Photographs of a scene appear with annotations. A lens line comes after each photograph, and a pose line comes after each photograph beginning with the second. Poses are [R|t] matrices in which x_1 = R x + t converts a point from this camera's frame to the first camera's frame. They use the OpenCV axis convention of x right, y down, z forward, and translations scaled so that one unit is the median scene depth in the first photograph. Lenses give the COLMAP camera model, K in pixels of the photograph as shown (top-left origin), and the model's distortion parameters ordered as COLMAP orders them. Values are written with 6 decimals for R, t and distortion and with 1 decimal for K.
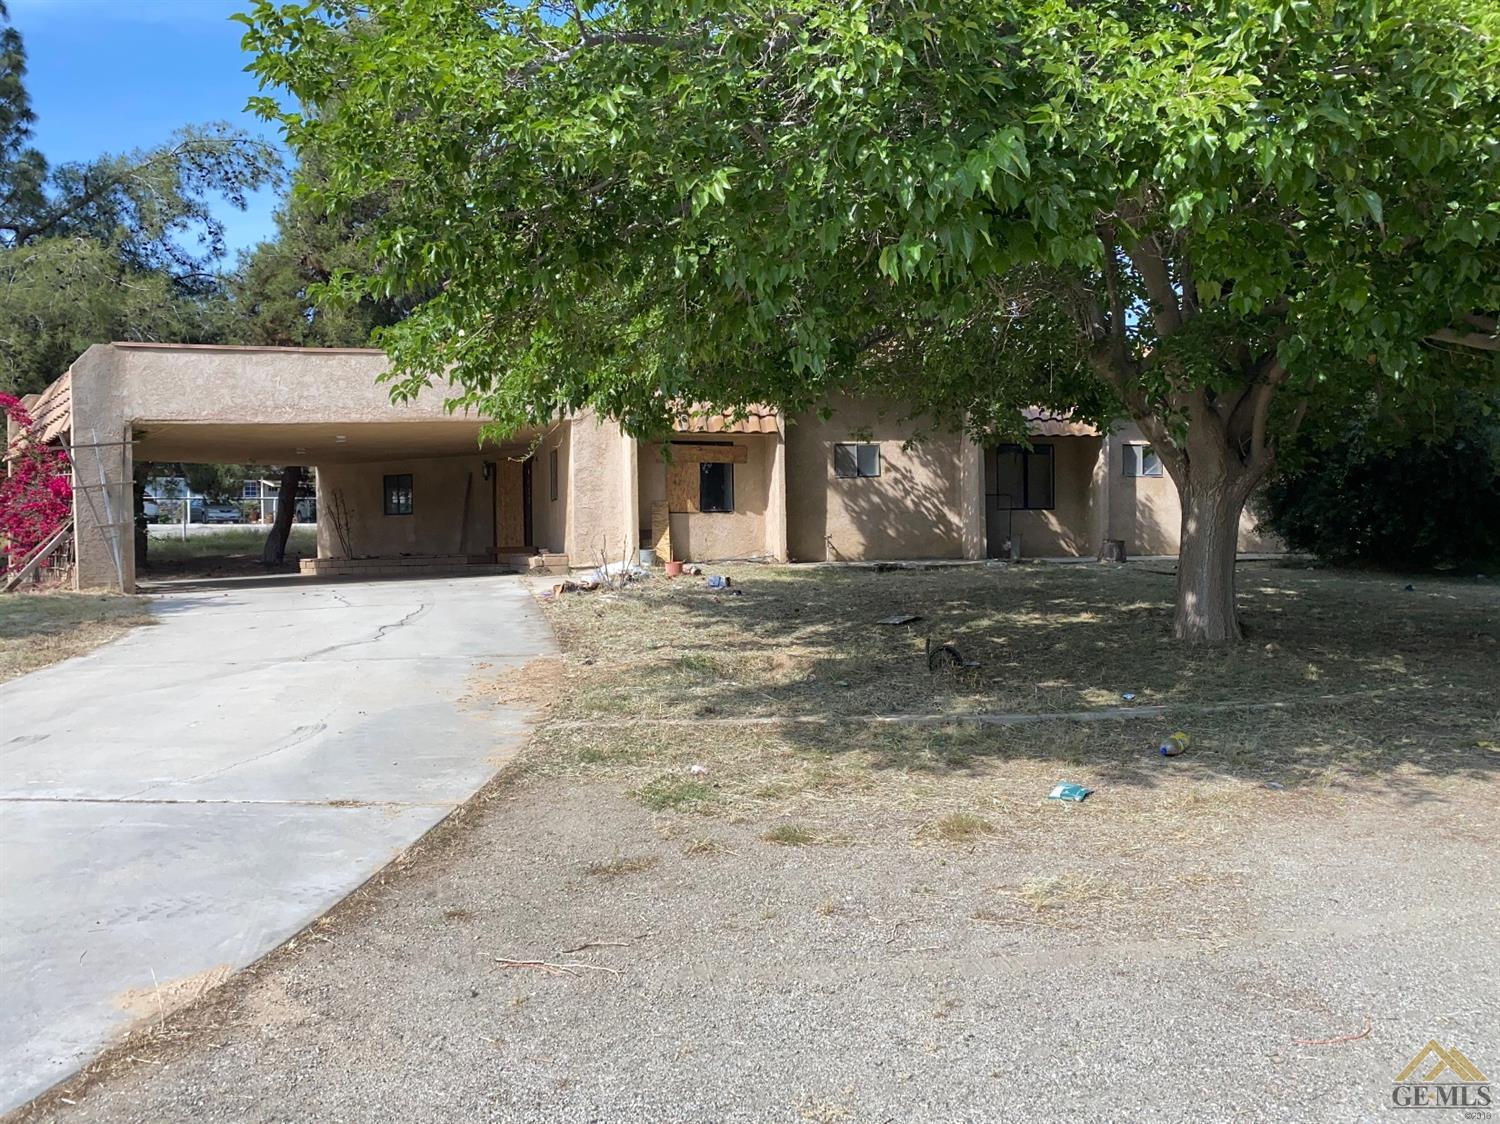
lens RADIAL K [[1143.1, 0, 729.8], [0, 1143.1, 536.5], [0, 0, 1]] dist [-0.000300, -0.002367]
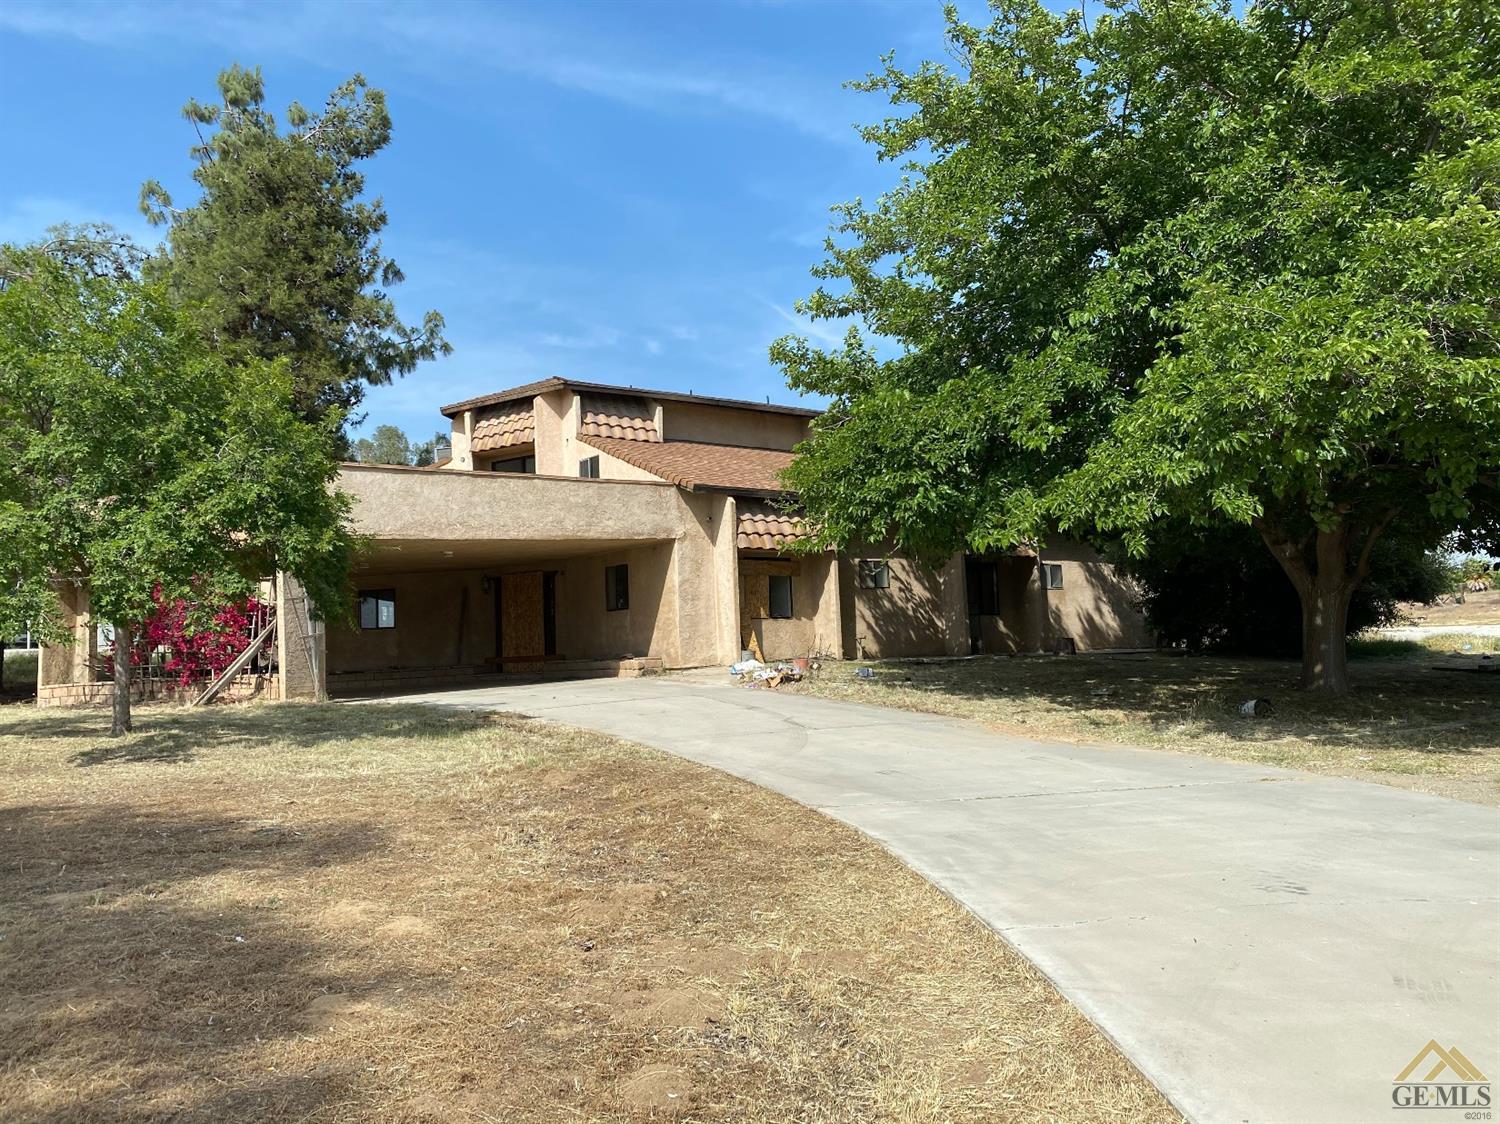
lens RADIAL K [[1156.2, 0, 750.0], [0, 1156.2, 562.0], [0, 0, 1]] dist [0.010067, 0.004302]
pose [[0.938126, 0.005610, 0.346248, -0.661256], [0.022745, 0.996711, -0.077777, 0.018076], [-0.345545, 0.080840, 0.934914, -0.152933]]
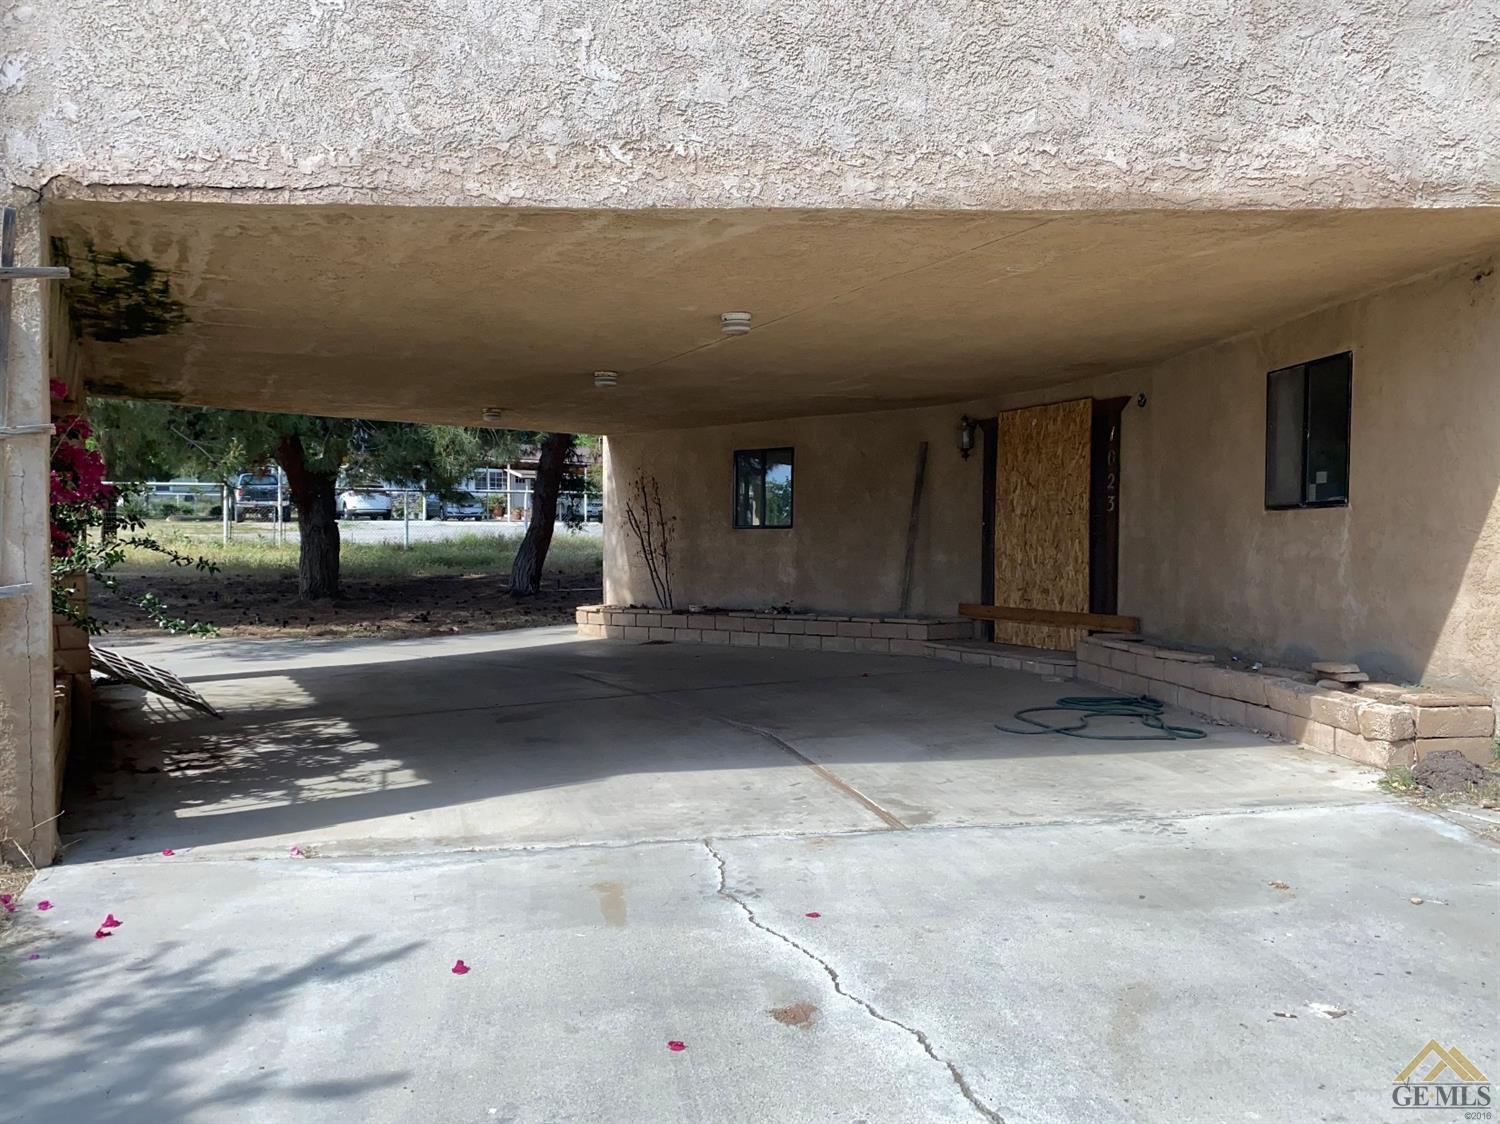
lens RADIAL K [[1156.2, 0, 750.0], [0, 1156.2, 562.0], [0, 0, 1]] dist [0.010067, 0.004302]
pose [[0.983422, 0.021657, -0.180033, -0.401074], [-0.017112, 0.999495, 0.026758, -0.034085], [0.180521, -0.023234, 0.983297, 0.971070]]
